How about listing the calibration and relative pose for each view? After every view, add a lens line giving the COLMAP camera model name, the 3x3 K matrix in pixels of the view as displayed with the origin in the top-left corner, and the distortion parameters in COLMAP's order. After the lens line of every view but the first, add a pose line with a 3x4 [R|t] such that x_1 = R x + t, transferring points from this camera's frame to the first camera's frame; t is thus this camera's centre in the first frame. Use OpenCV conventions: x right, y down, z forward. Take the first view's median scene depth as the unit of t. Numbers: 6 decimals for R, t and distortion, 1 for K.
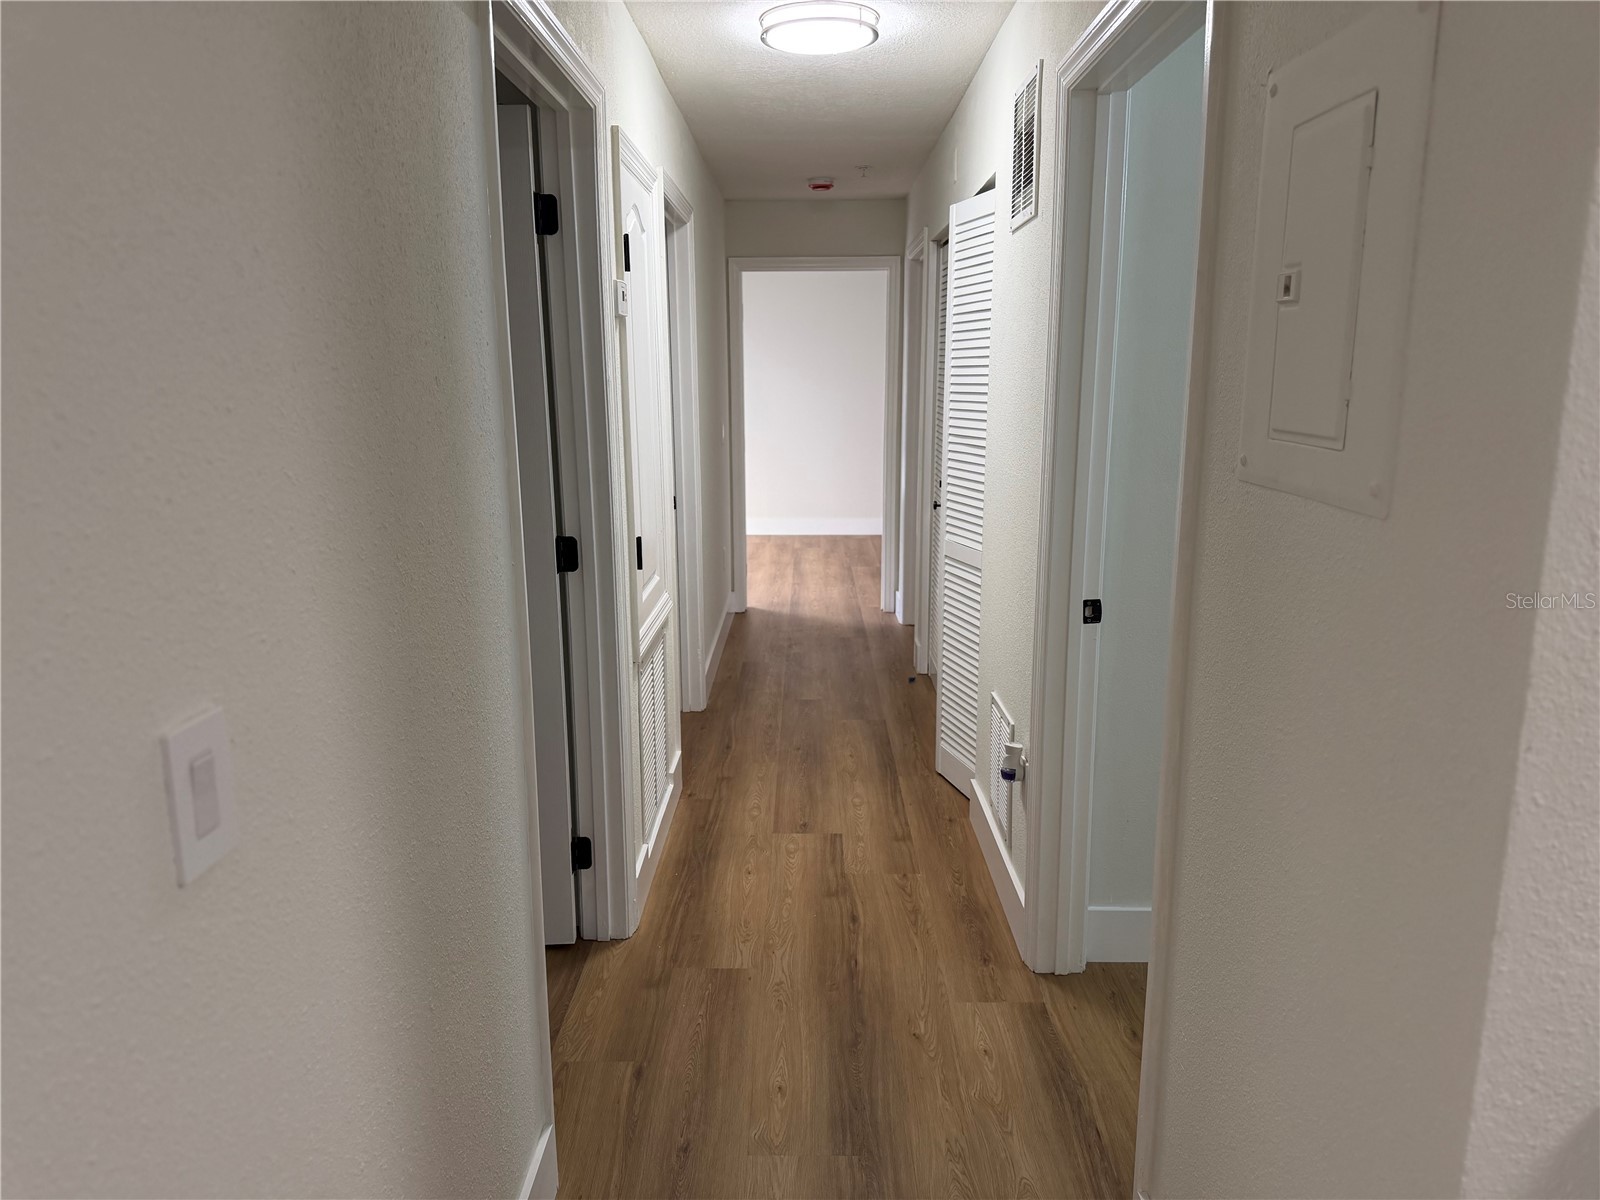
lens RADIAL K [[1132.7, 0, 800.0], [0, 1132.7, 600.0], [0, 0, 1]] dist [0.109974, -0.218891]
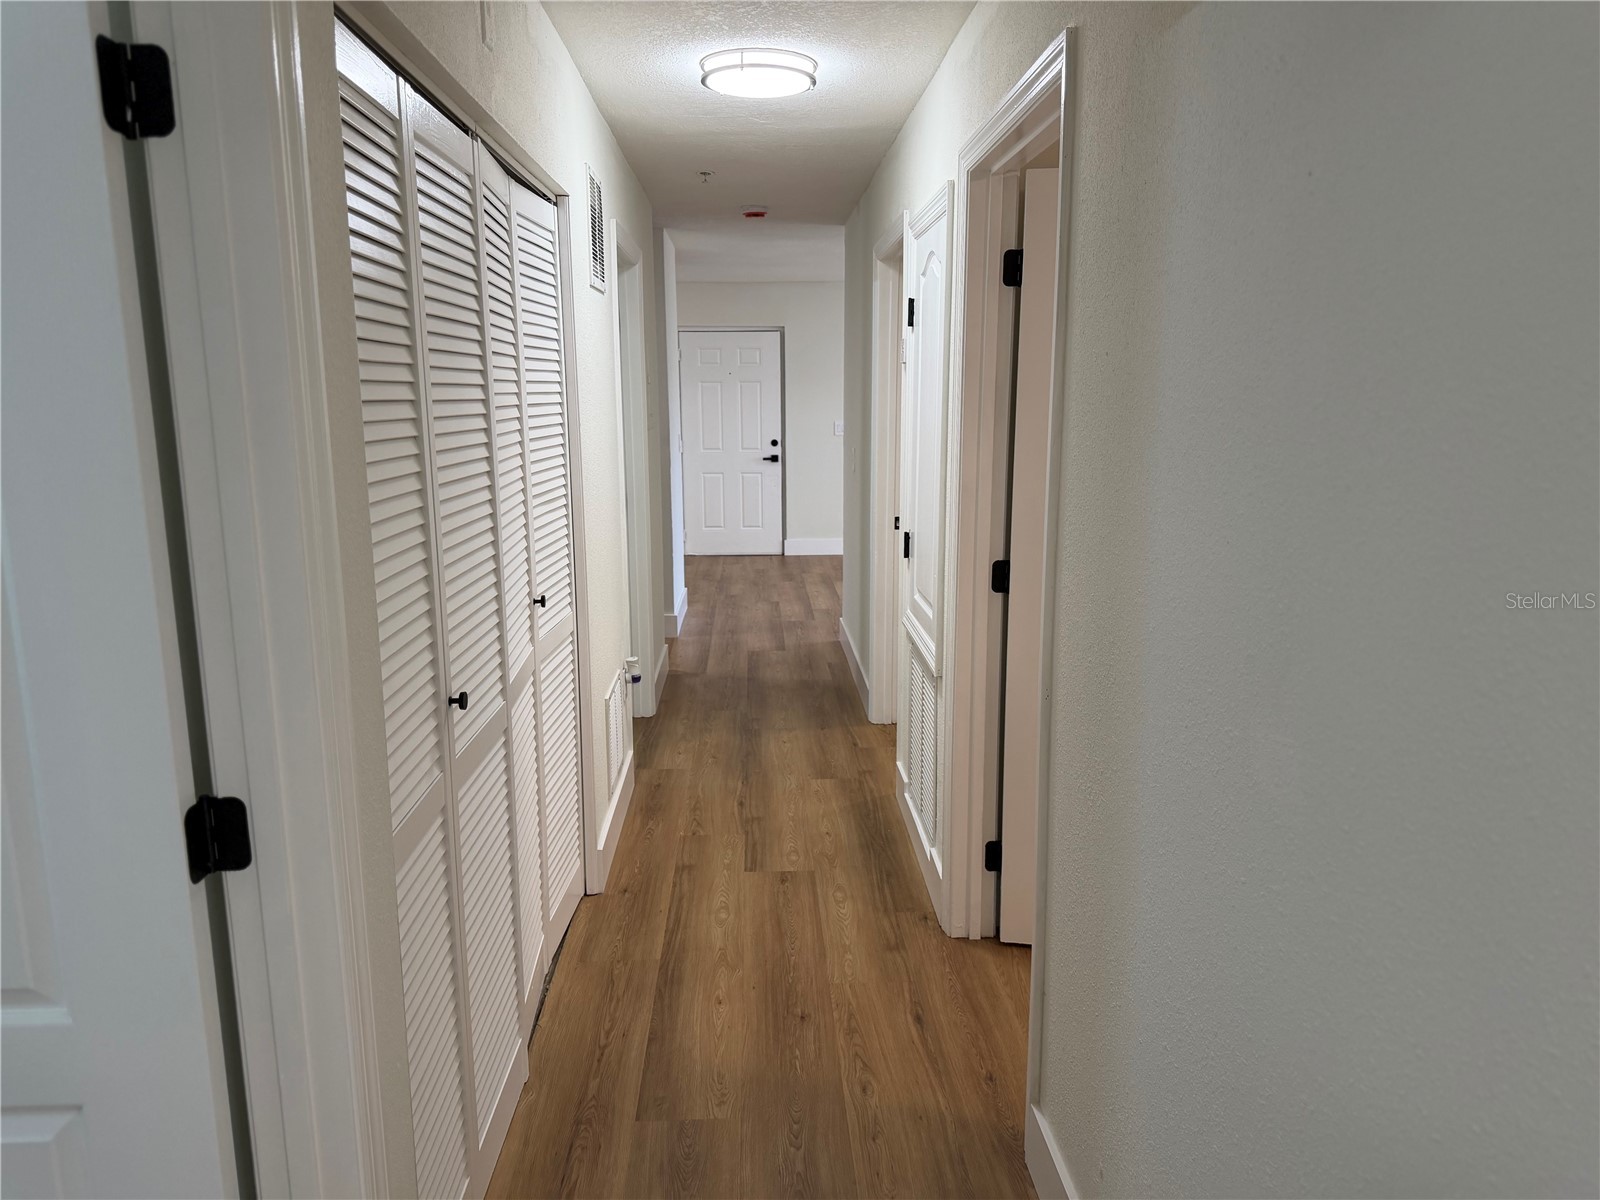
lens RADIAL K [[1132.7, 0, 800.0], [0, 1132.7, 600.0], [0, 0, 1]] dist [0.109974, -0.218891]
pose [[-0.998706, 0.020156, -0.046686, 0.030962], [0.001280, 0.927763, 0.373168, -0.391525], [0.050836, 0.372625, -0.926588, 1.878332]]
